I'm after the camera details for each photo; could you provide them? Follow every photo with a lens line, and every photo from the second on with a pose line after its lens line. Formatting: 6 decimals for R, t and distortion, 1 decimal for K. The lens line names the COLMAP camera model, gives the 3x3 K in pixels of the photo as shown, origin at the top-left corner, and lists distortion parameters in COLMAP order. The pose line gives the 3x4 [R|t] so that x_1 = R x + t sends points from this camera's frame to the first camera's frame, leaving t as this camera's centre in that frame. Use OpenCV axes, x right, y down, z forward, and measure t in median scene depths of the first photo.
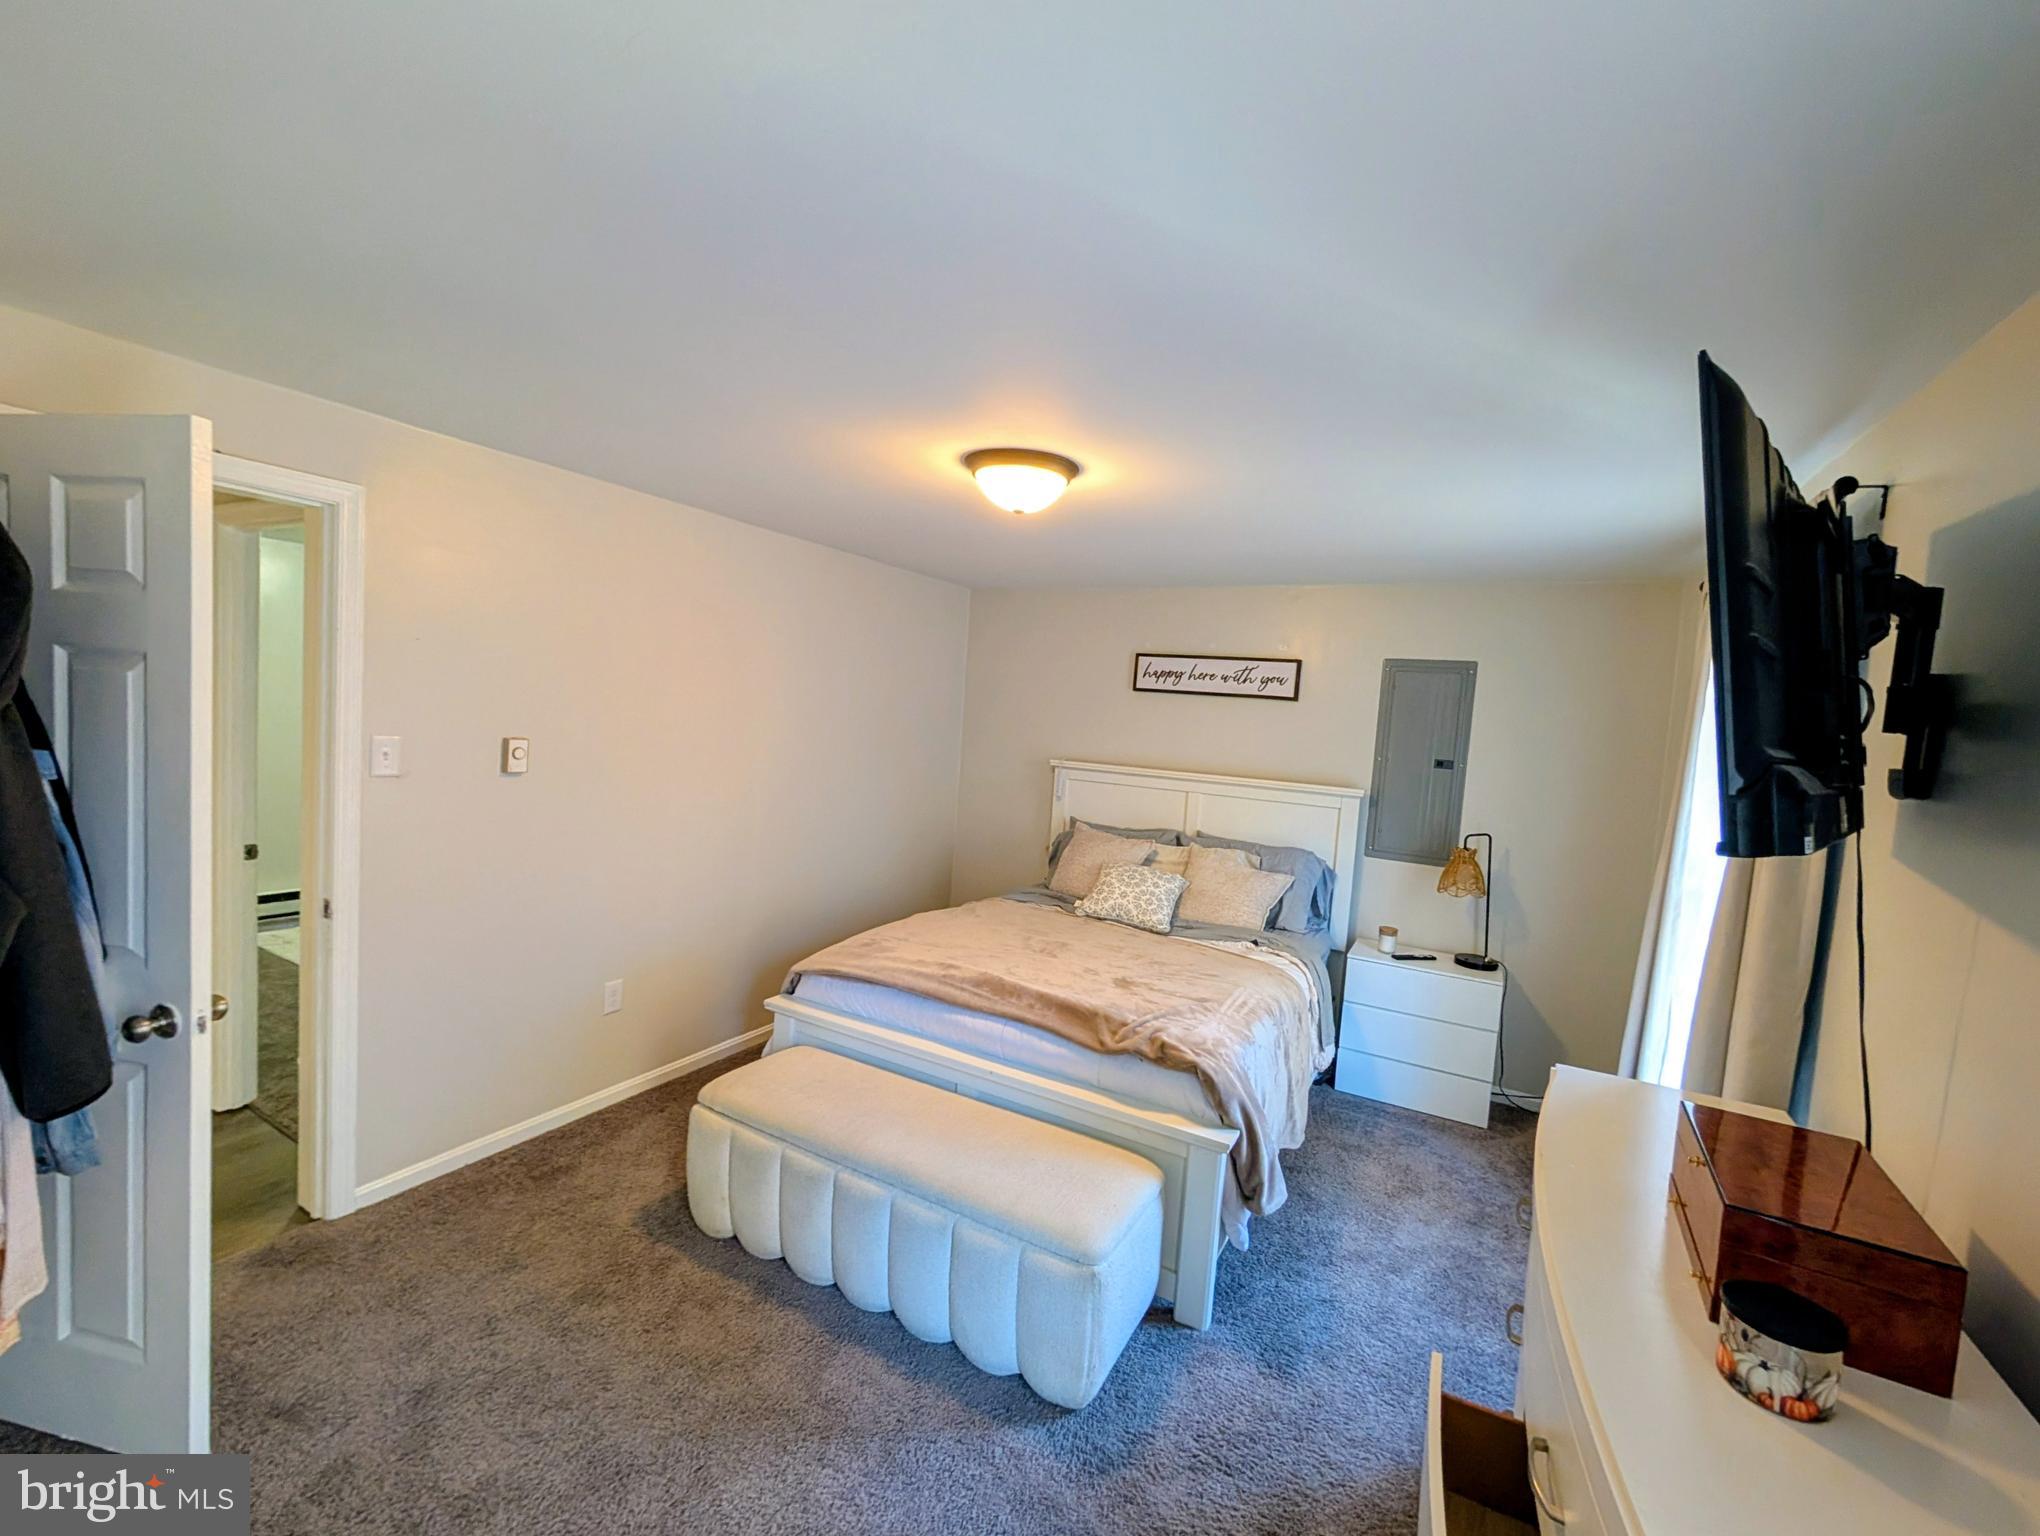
lens RADIAL K [[765.3, 0, 1024.1], [0, 765.3, 767.6], [0, 0, 1]] dist [-0.001113, 0.000173]
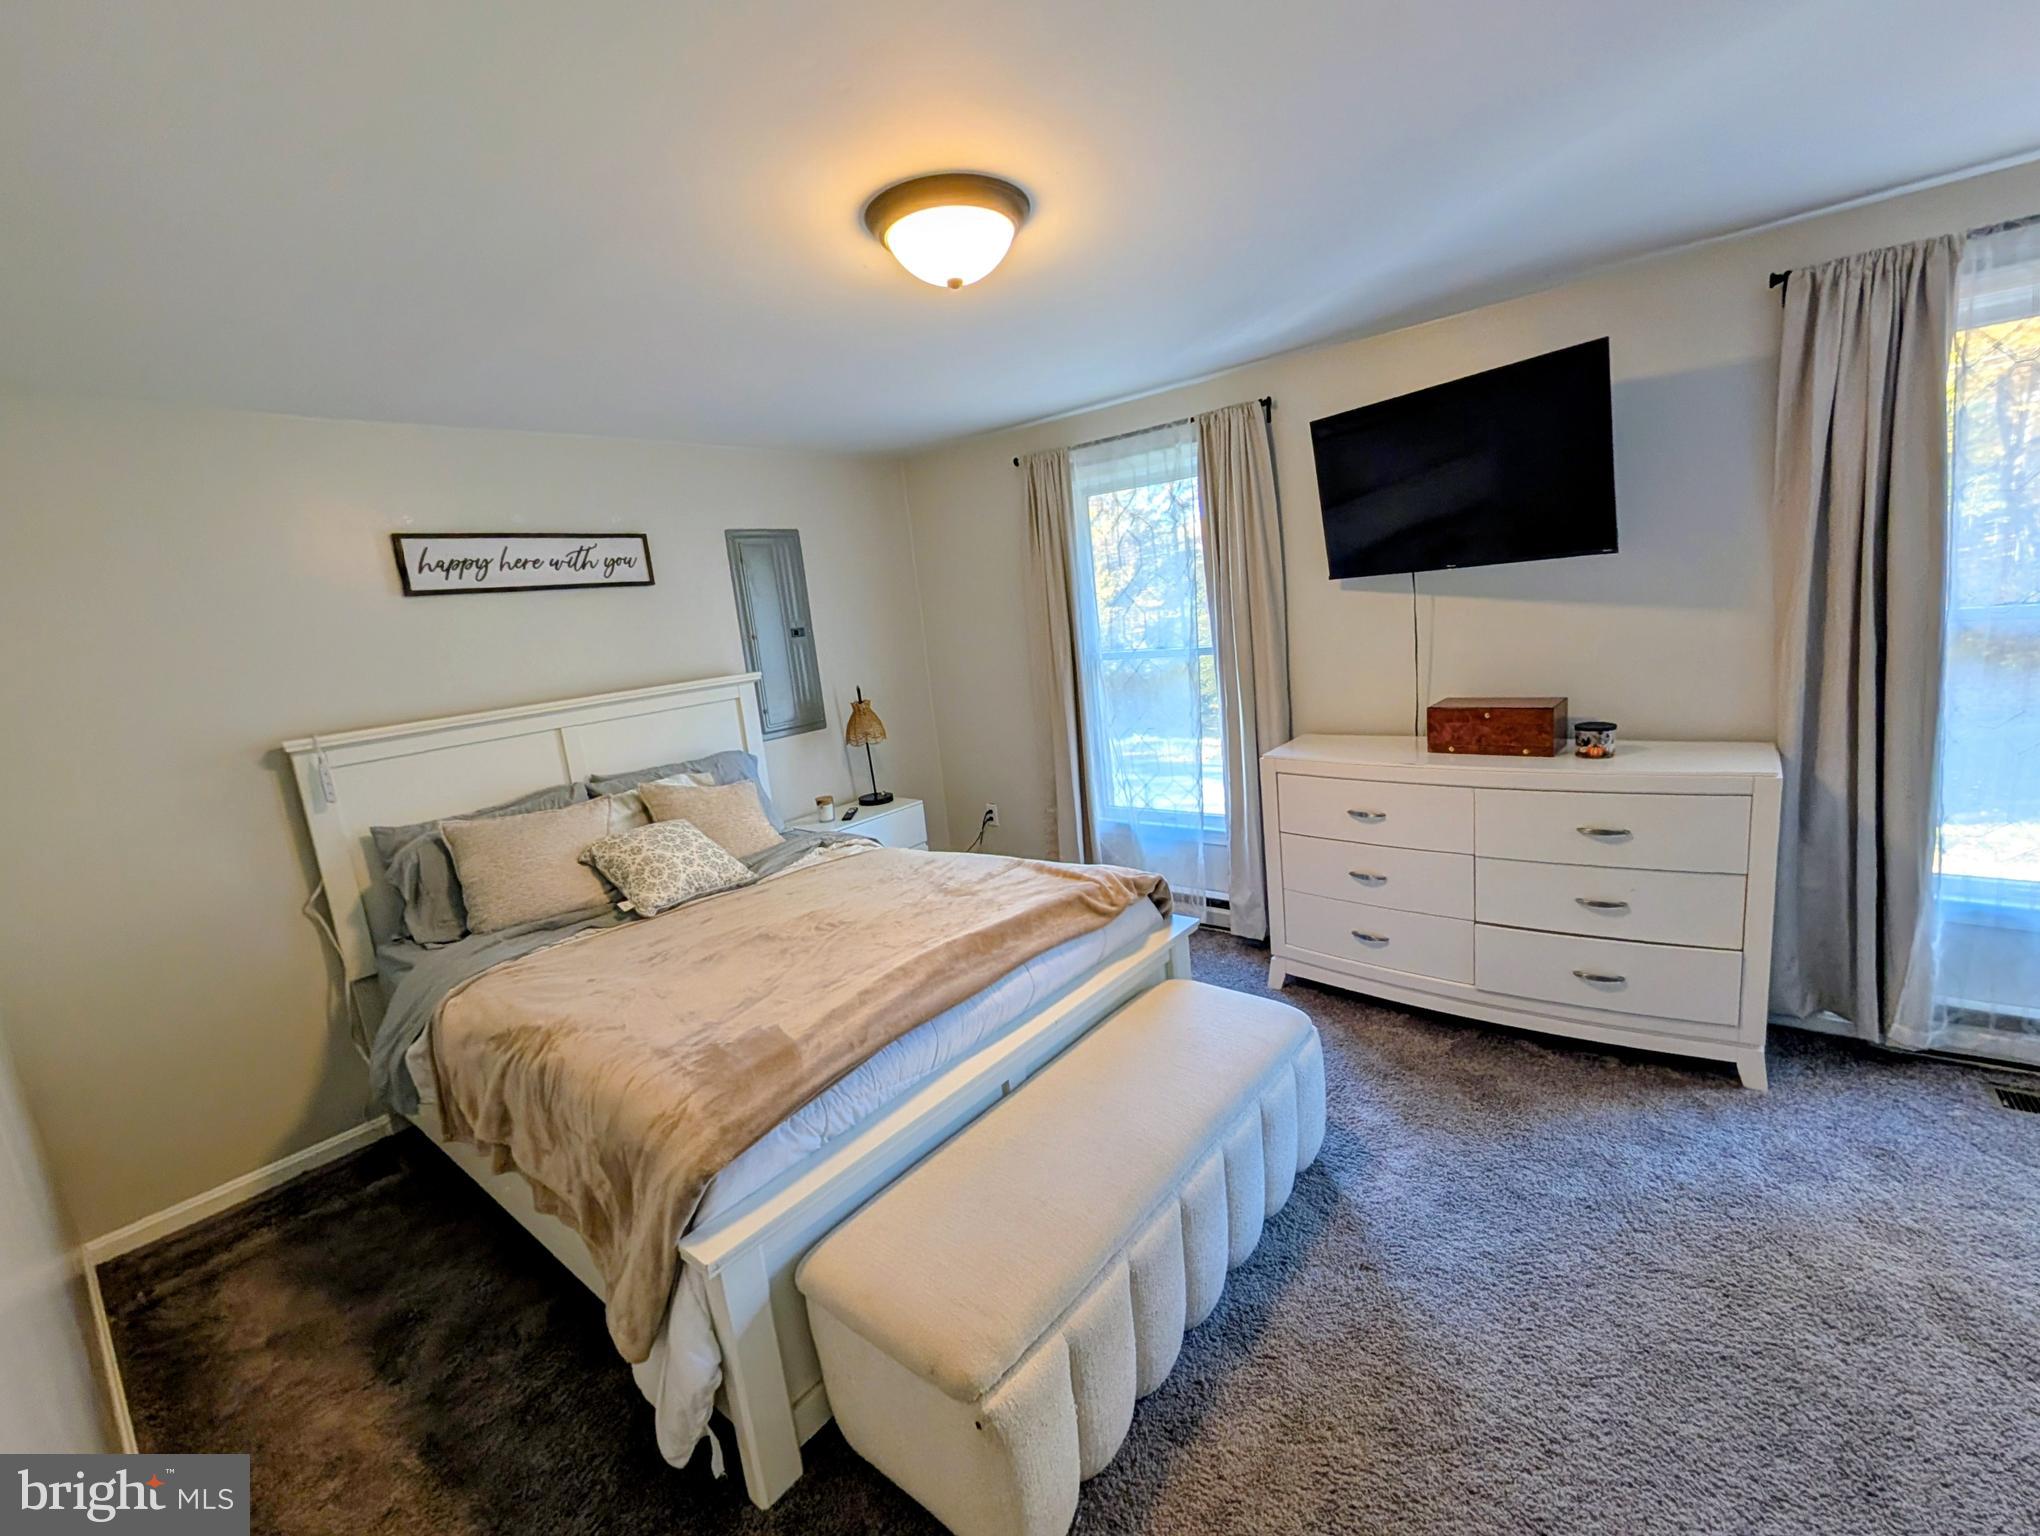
lens RADIAL K [[818.3, 0, 1016.6], [0, 818.3, 755.1], [0, 0, 1]] dist [-0.000393, 0.000058]
pose [[0.247119, -0.272912, 0.929759, -0.430675], [0.186784, 0.954939, 0.230659, -0.044544], [-0.950812, 0.116664, 0.286959, 0.415415]]
